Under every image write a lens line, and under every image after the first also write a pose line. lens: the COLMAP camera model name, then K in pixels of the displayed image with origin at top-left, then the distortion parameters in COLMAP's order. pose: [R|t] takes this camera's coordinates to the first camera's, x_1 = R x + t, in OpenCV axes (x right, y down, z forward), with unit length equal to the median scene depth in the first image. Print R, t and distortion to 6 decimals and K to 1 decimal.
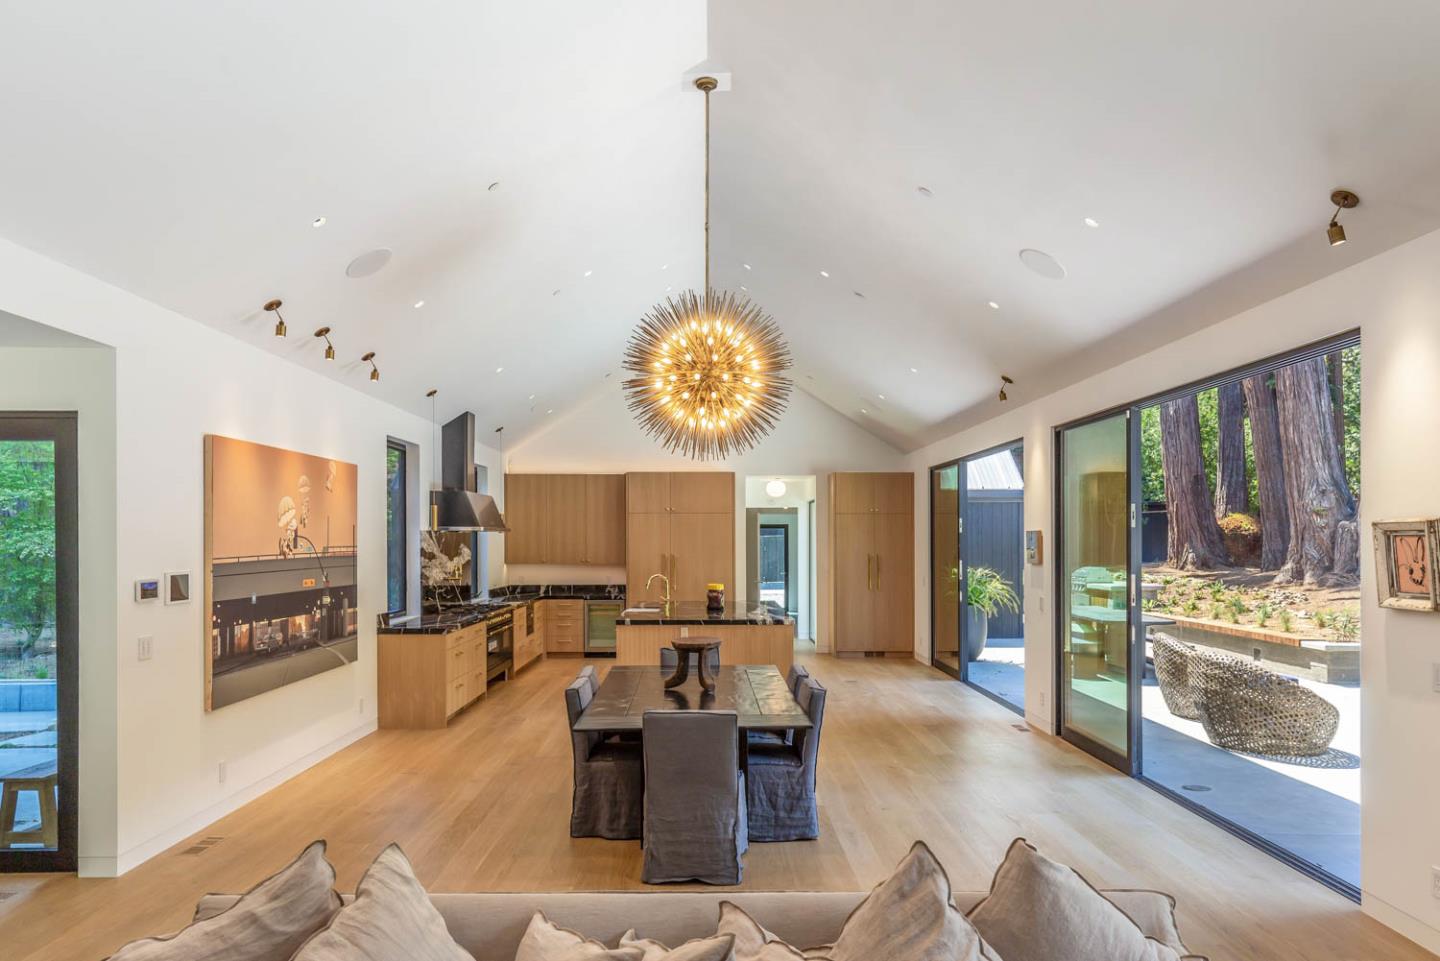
lens RADIAL K [[944.4, 0, 721.7], [0, 944.4, 487.4], [0, 0, 1]] dist [-0.006158, -0.002039]
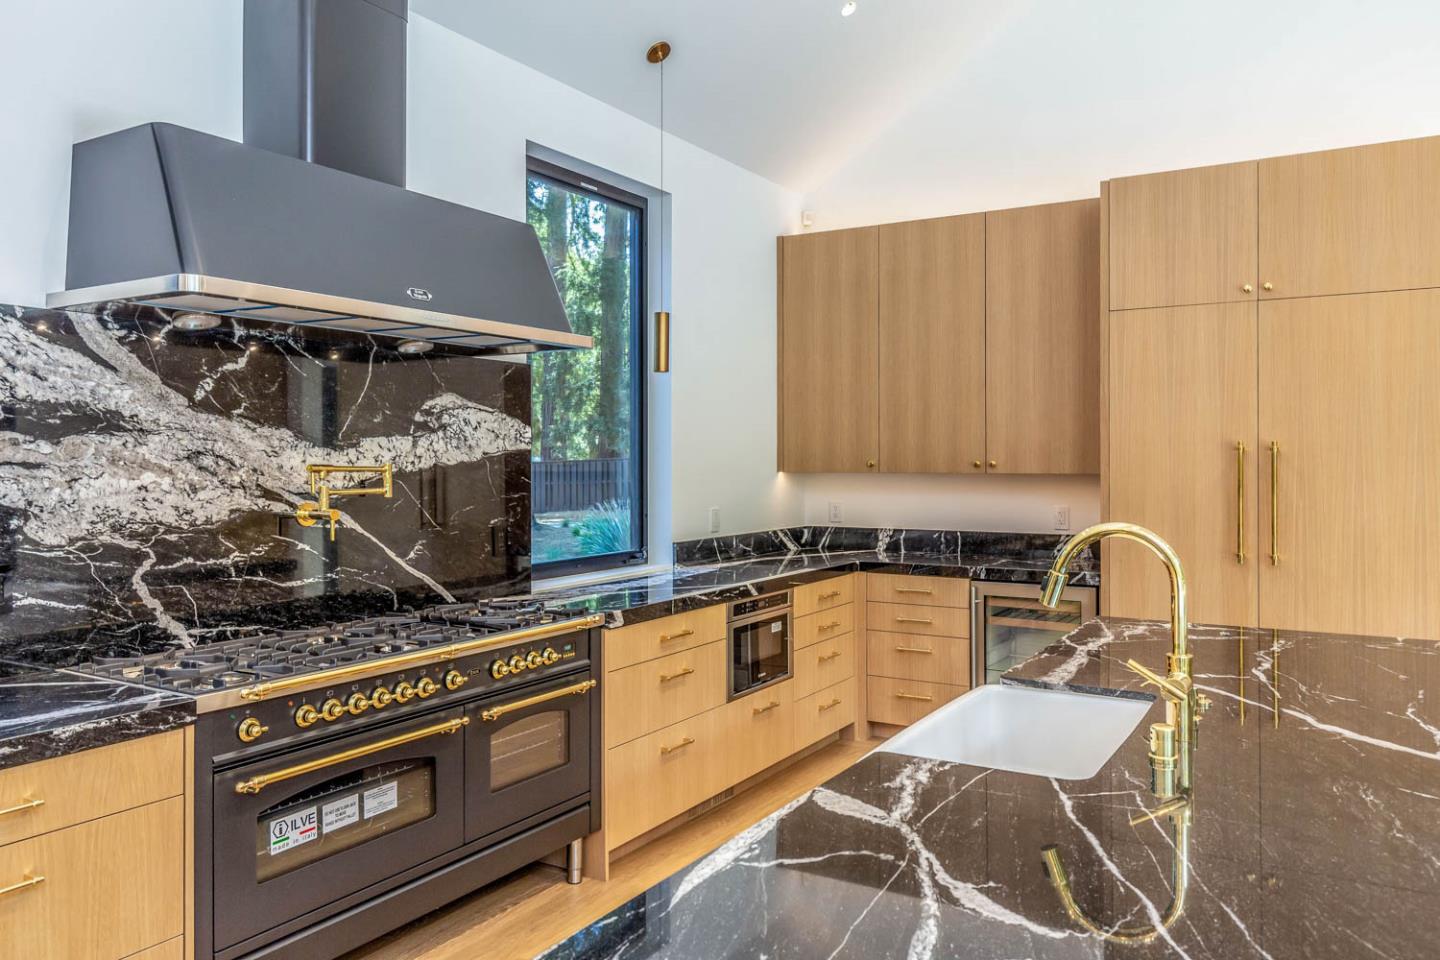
lens RADIAL K [[1061.0, 0, 720.0], [0, 1061.0, 452.5], [0, 0, 1]] dist [-0.003309, -0.001100]
pose [[0.851291, 0.001957, -0.524689, -0.044381], [0.025661, 0.998641, 0.045359, 0.101465], [0.524065, -0.052078, 0.850084, 1.184566]]
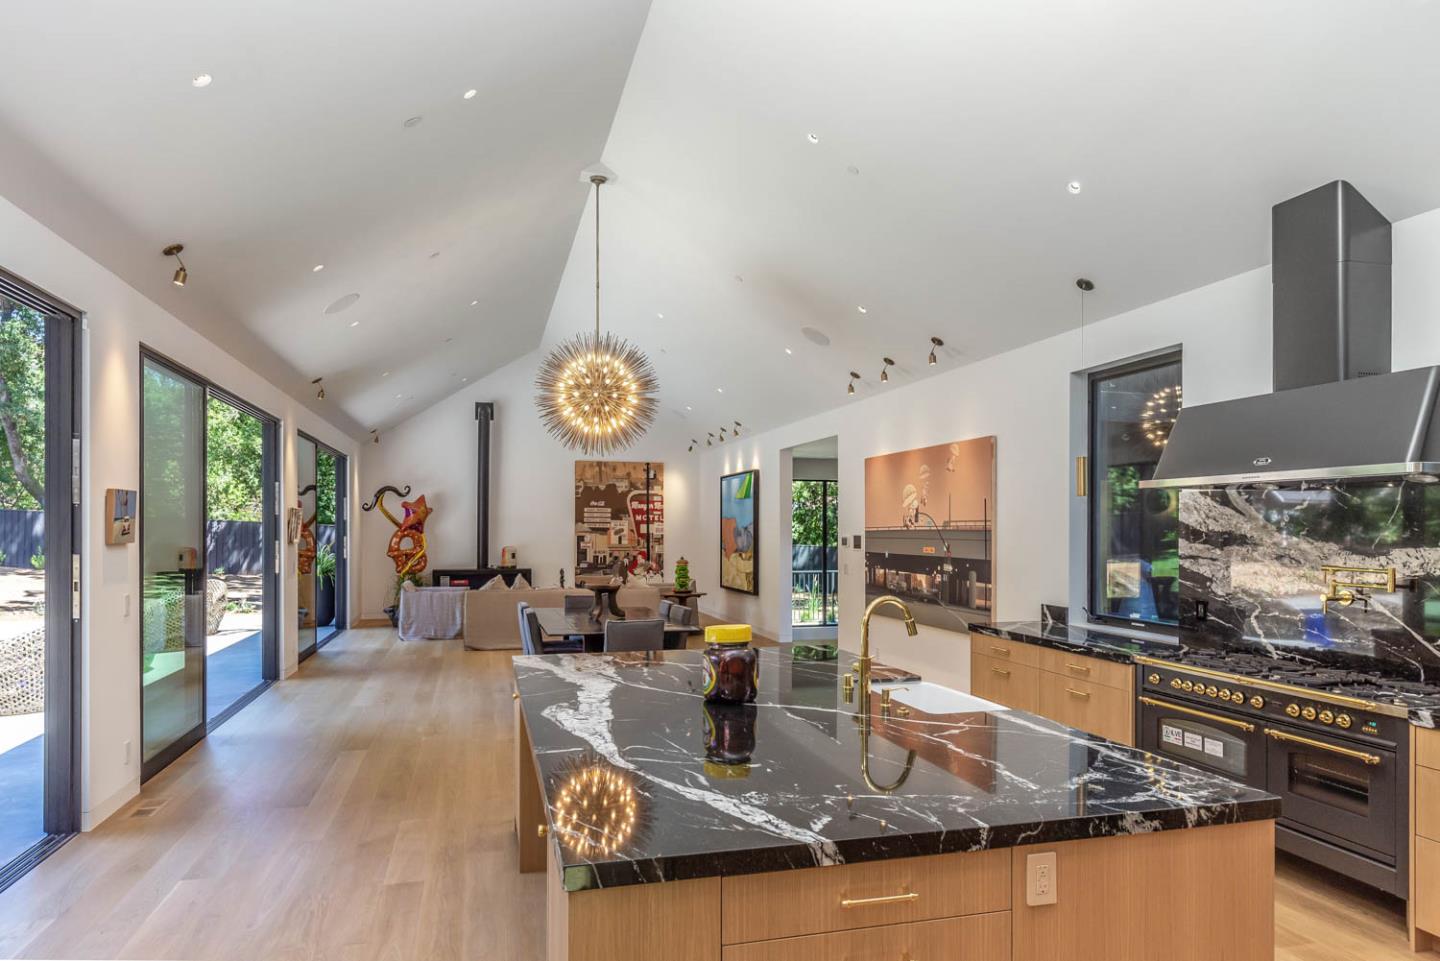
lens RADIAL K [[944.4, 0, 721.7], [0, 944.4, 487.4], [0, 0, 1]] dist [-0.006158, -0.002039]
pose [[-0.967189, -0.006587, -0.253972, 0.134349], [0.017708, 0.995485, -0.093257, 0.122807], [0.253439, -0.094695, -0.962705, 2.015094]]
